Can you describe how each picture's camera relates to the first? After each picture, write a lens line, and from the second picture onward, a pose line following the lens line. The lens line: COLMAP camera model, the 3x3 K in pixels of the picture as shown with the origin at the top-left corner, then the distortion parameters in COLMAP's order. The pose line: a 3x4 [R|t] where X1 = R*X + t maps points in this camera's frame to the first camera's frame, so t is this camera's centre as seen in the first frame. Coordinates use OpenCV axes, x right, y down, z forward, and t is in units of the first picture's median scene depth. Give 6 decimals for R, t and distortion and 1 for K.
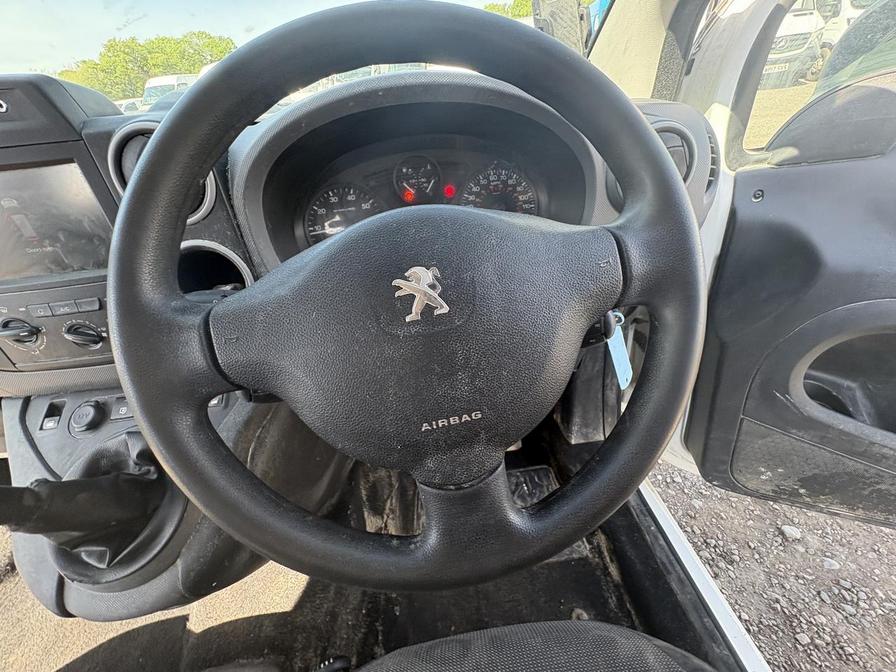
lens RADIAL K [[366.5, 0, 448.0], [0, 366.5, 336.0], [0, 0, 1]] dist [-0.001662, -0.000104]
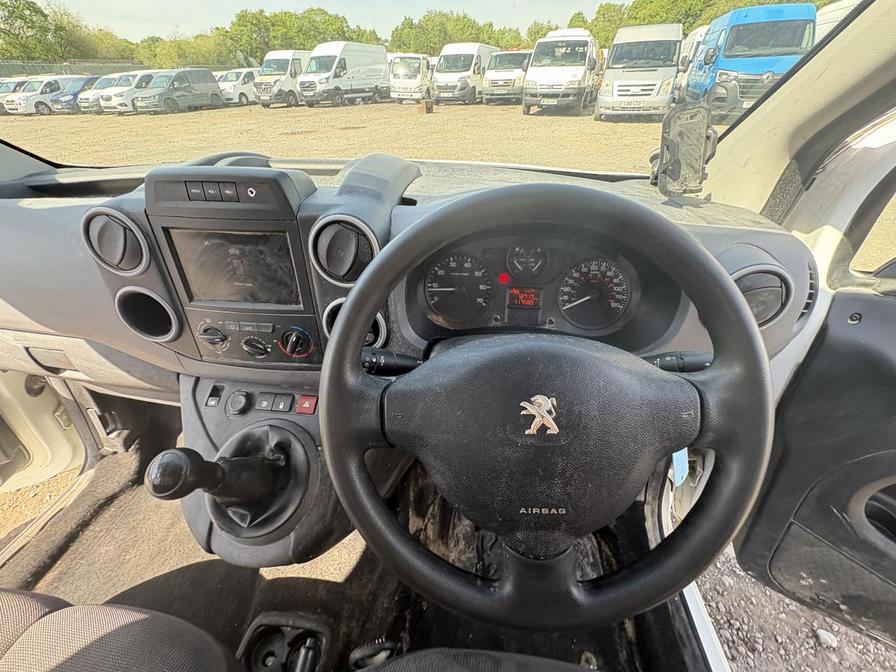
lens RADIAL K [[366.5, 0, 448.0], [0, 366.5, 336.0], [0, 0, 1]] dist [-0.001662, -0.000104]
pose [[0.972935, 0.193111, -0.126904, -0.124695], [-0.191667, 0.981176, 0.023611, -0.160128], [0.129075, 0.001351, 0.991634, -0.167755]]
